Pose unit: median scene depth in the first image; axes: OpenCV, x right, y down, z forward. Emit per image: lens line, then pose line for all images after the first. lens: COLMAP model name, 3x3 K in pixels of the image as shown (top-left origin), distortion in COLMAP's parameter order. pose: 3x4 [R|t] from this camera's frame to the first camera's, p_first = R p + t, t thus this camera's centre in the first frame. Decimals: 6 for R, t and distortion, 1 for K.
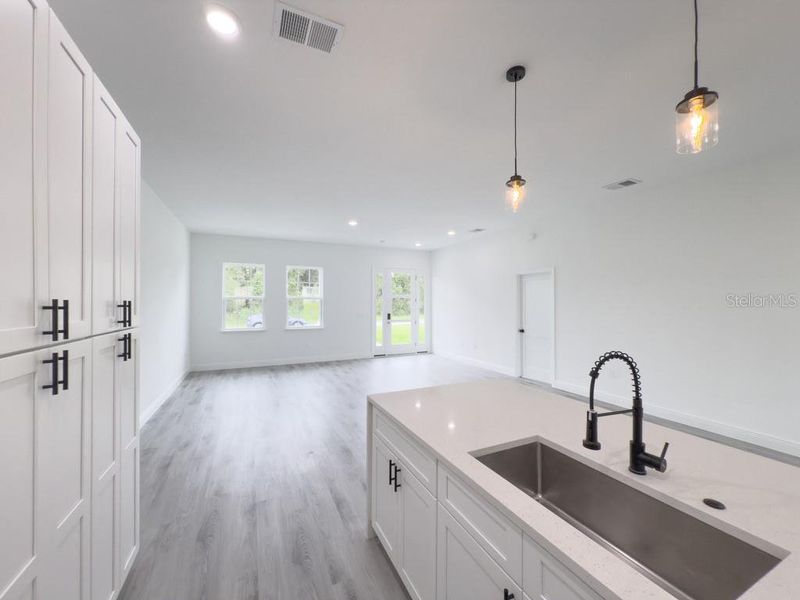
lens RADIAL K [[322.1, 0, 400.0], [0, 322.1, 300.0], [0, 0, 1]] dist [0.001502, -0.000088]
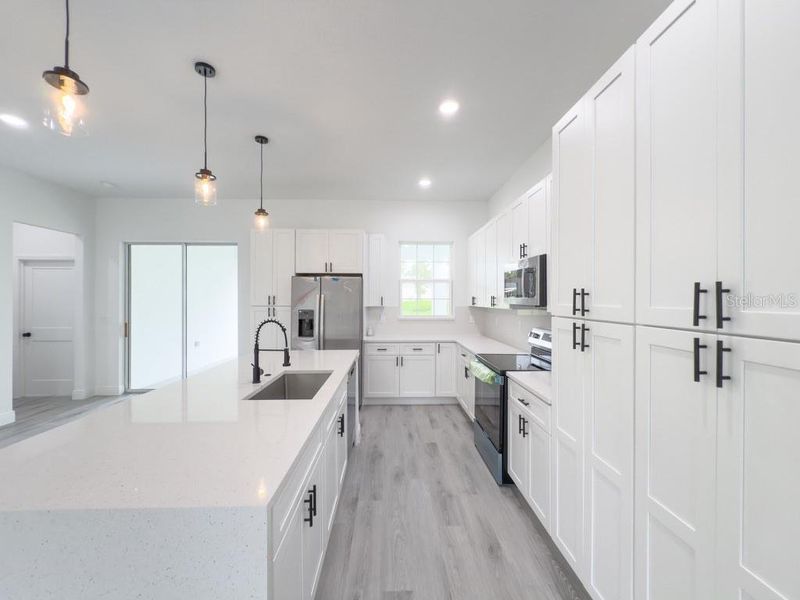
lens RADIAL K [[322.1, 0, 400.0], [0, 322.1, 300.0], [0, 0, 1]] dist [0.001502, -0.000088]
pose [[-0.920549, -0.000628, 0.390627, -0.420057], [-0.002652, 0.999986, -0.004643, 0.029692], [-0.390619, -0.005310, -0.920537, 1.298941]]
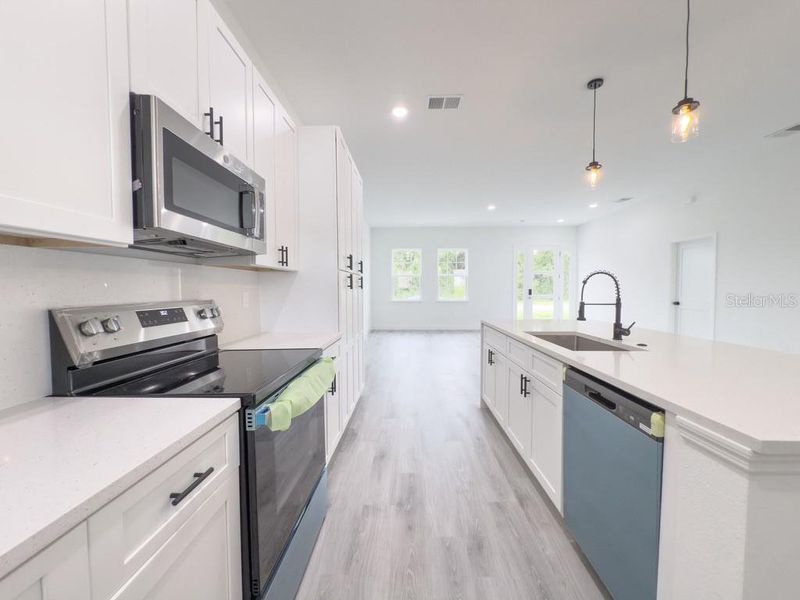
lens RADIAL K [[322.1, 0, 400.0], [0, 322.1, 300.0], [0, 0, 1]] dist [0.001502, -0.000088]
pose [[0.894151, 0.012752, -0.447585, 0.246515], [0.007203, 0.999055, 0.042852, 0.125495], [0.447708, -0.041540, 0.893214, -0.585172]]
